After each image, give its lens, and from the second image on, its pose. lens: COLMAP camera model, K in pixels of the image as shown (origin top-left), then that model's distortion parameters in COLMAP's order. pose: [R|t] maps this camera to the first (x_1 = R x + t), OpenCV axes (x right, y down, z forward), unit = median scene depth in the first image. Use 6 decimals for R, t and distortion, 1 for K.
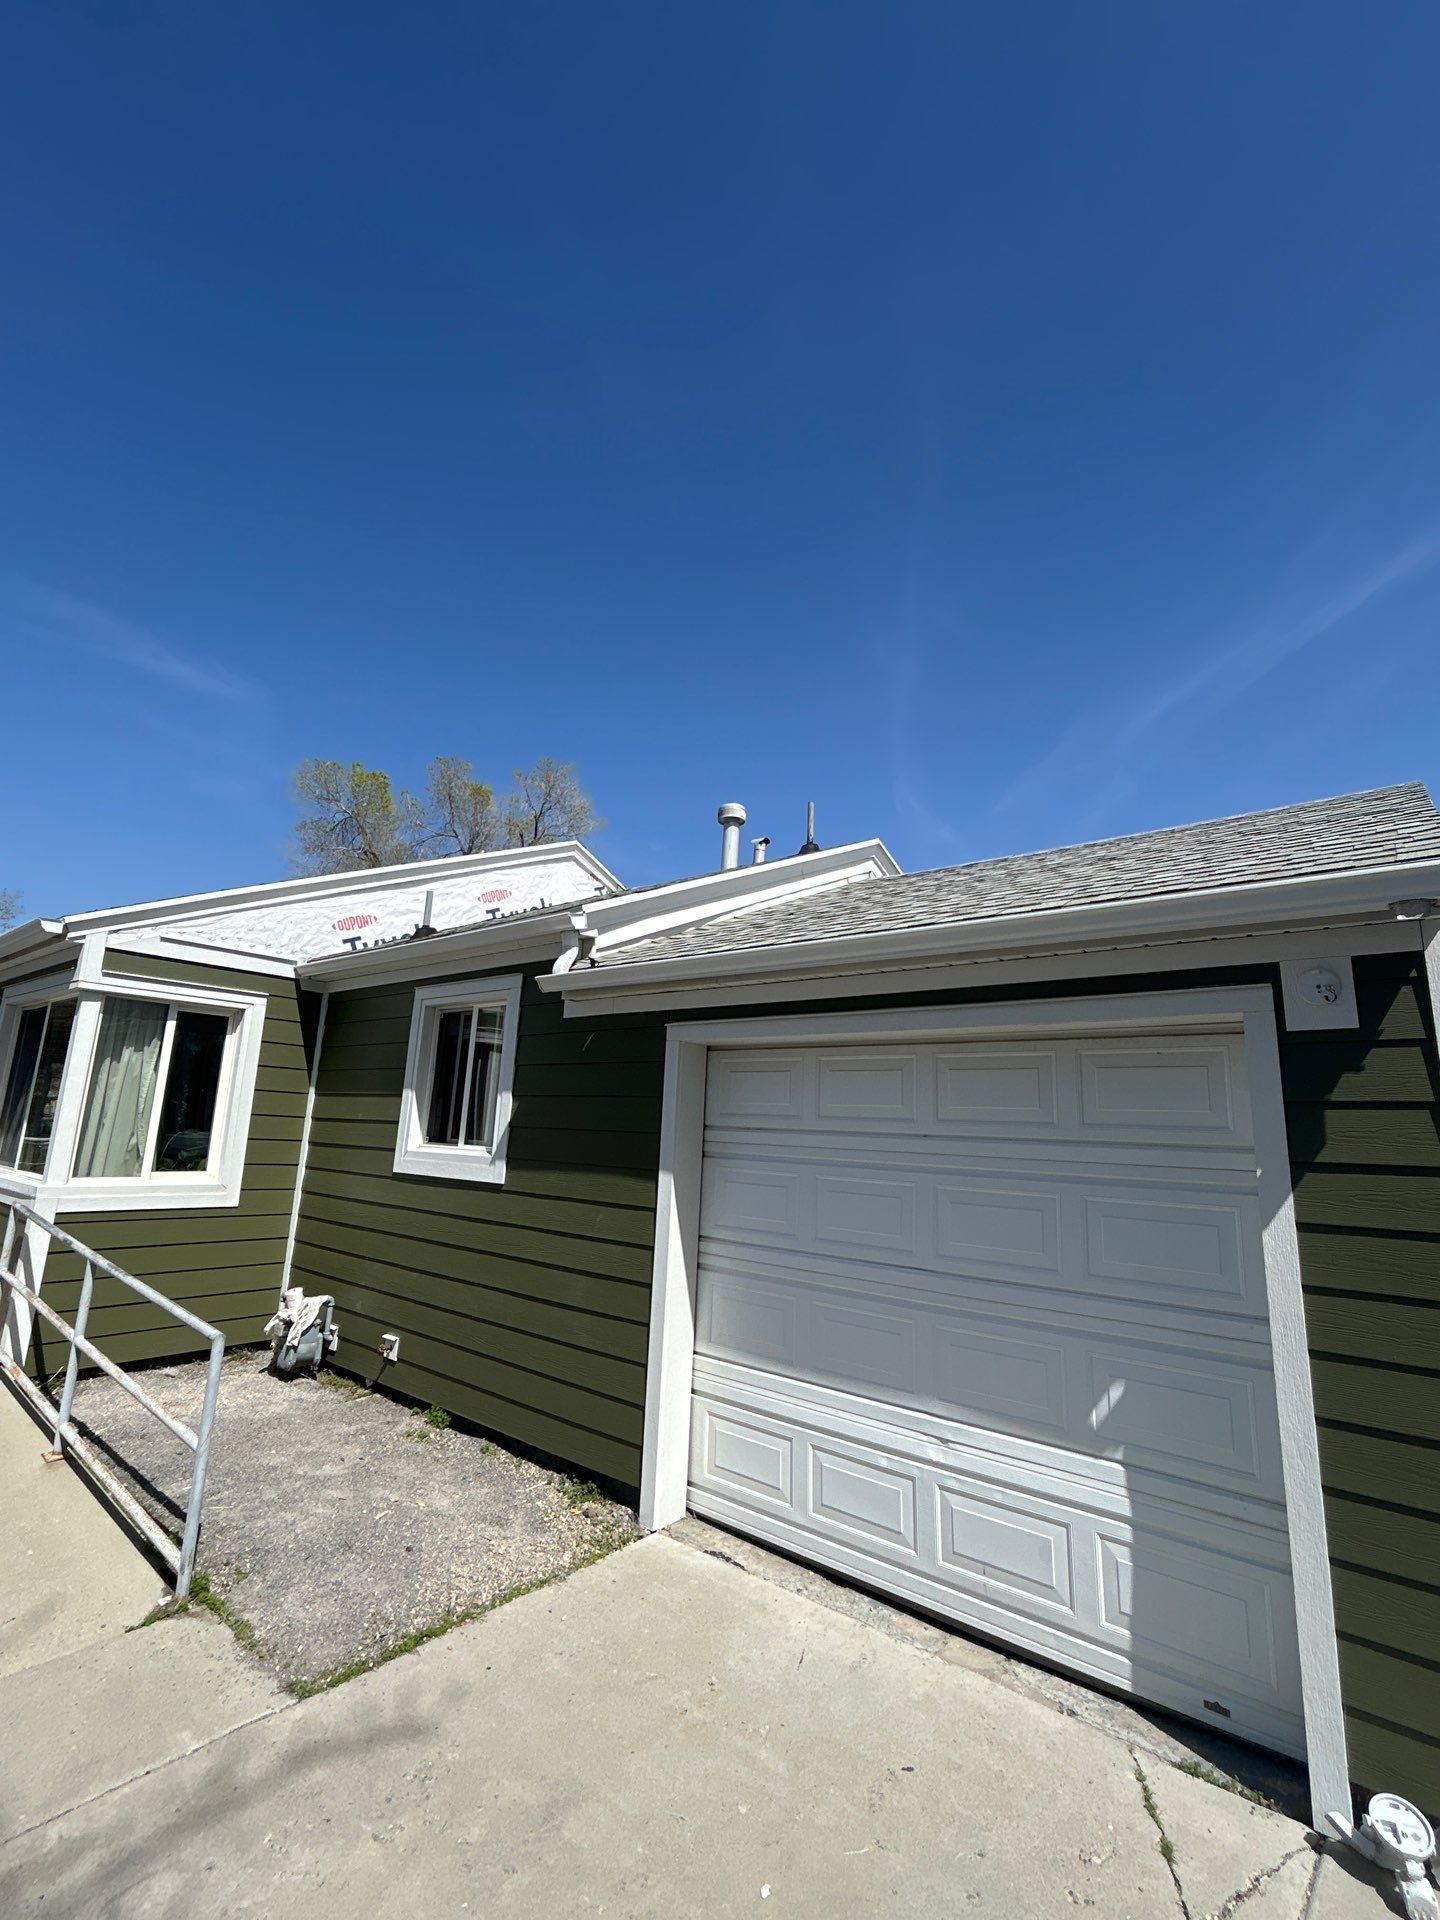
lens RADIAL K [[858.7, 0, 723.0], [0, 858.7, 965.6], [0, 0, 1]] dist [0.000657, 0.000449]
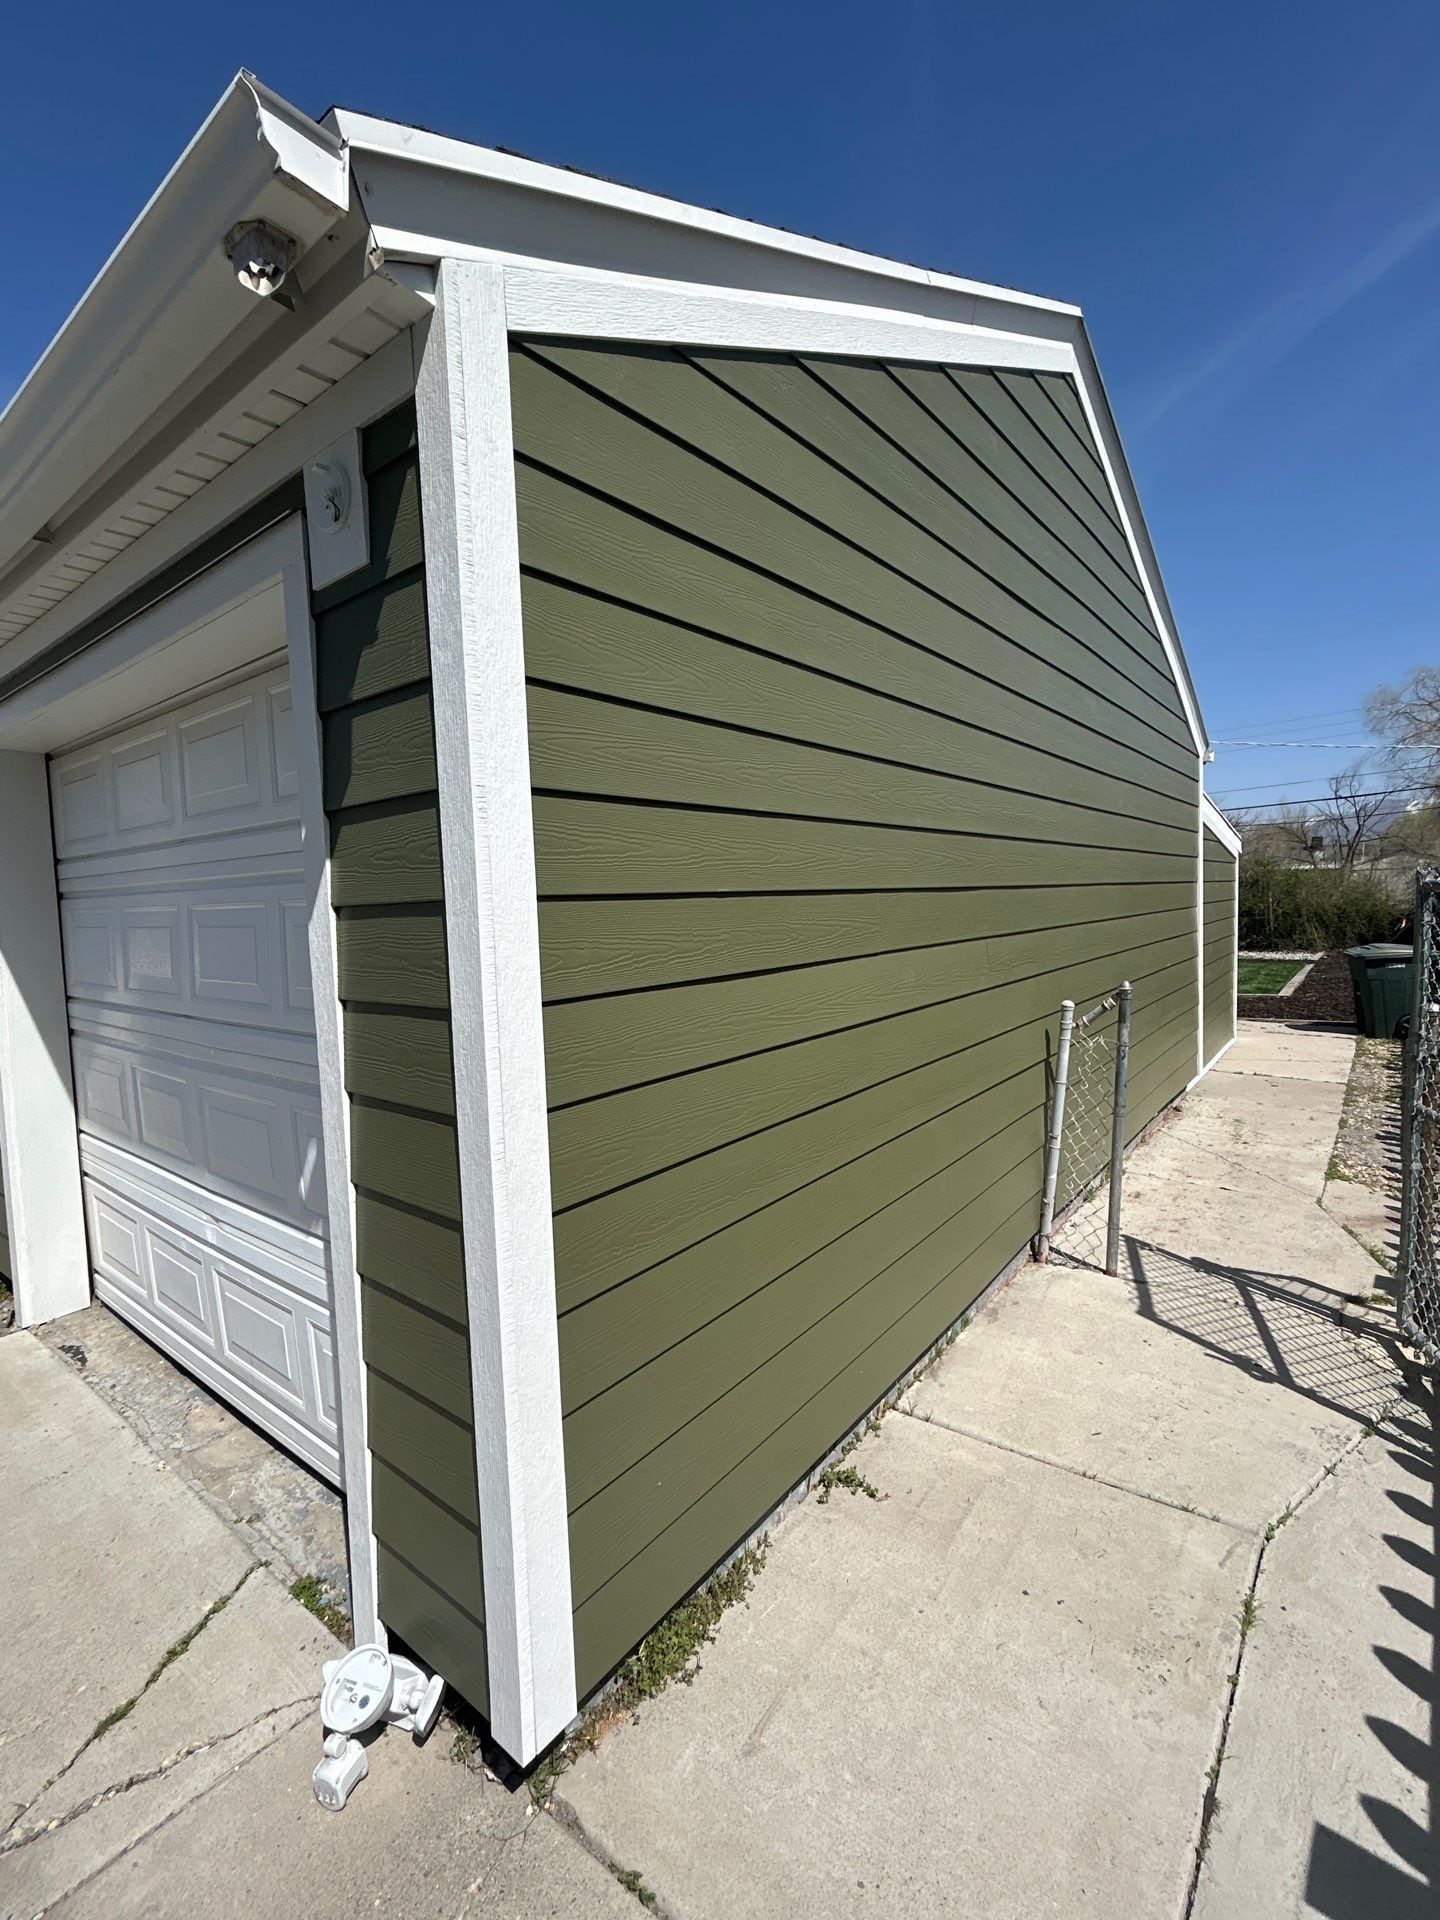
lens RADIAL K [[858.7, 0, 714.4], [0, 858.7, 961.7], [0, 0, 1]] dist [0.000657, 0.000449]
pose [[0.996784, -0.078722, 0.015008, 0.846736], [0.071897, 0.961163, 0.266453, 0.172466], [-0.035401, -0.264517, 0.963731, 0.331823]]
